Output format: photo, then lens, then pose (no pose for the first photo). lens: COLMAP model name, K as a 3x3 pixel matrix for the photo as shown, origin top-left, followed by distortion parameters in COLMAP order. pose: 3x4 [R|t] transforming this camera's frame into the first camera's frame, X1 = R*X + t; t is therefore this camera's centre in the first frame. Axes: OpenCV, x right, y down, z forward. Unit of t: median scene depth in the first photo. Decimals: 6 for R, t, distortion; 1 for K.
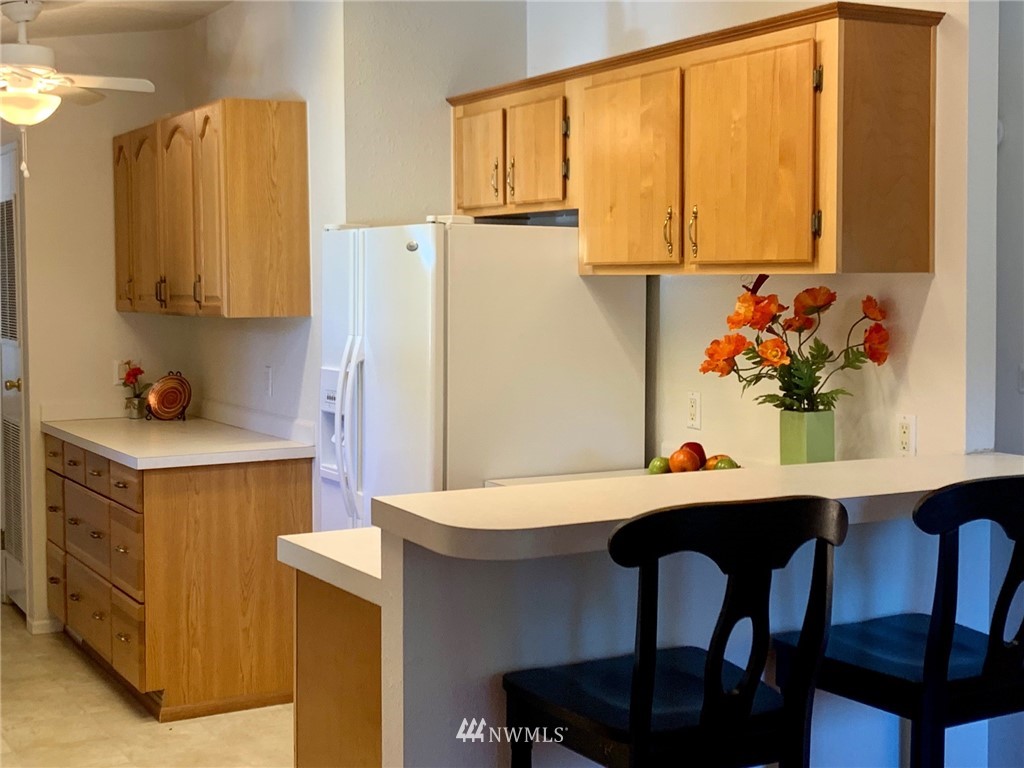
lens RADIAL K [[1476.7, 0, 513.2], [0, 1476.7, 380.0], [0, 0, 1]] dist [0.086044, 0.000000]
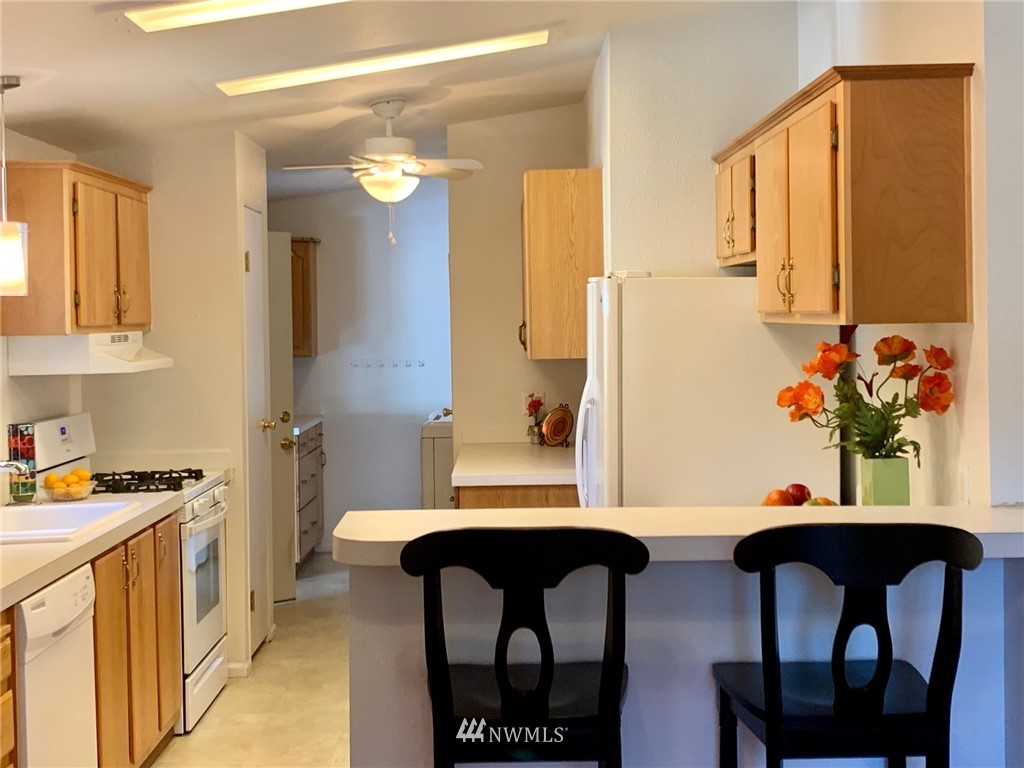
lens RADIAL K [[1476.7, 0, 514.4], [0, 1476.7, 381.5], [0, 0, 1]] dist [0.086044, 0.000000]
pose [[0.872325, 0.013915, -0.488728, 0.414126], [-0.023119, 0.999651, -0.012803, -0.010747], [0.488379, 0.022468, 0.872342, -0.013312]]
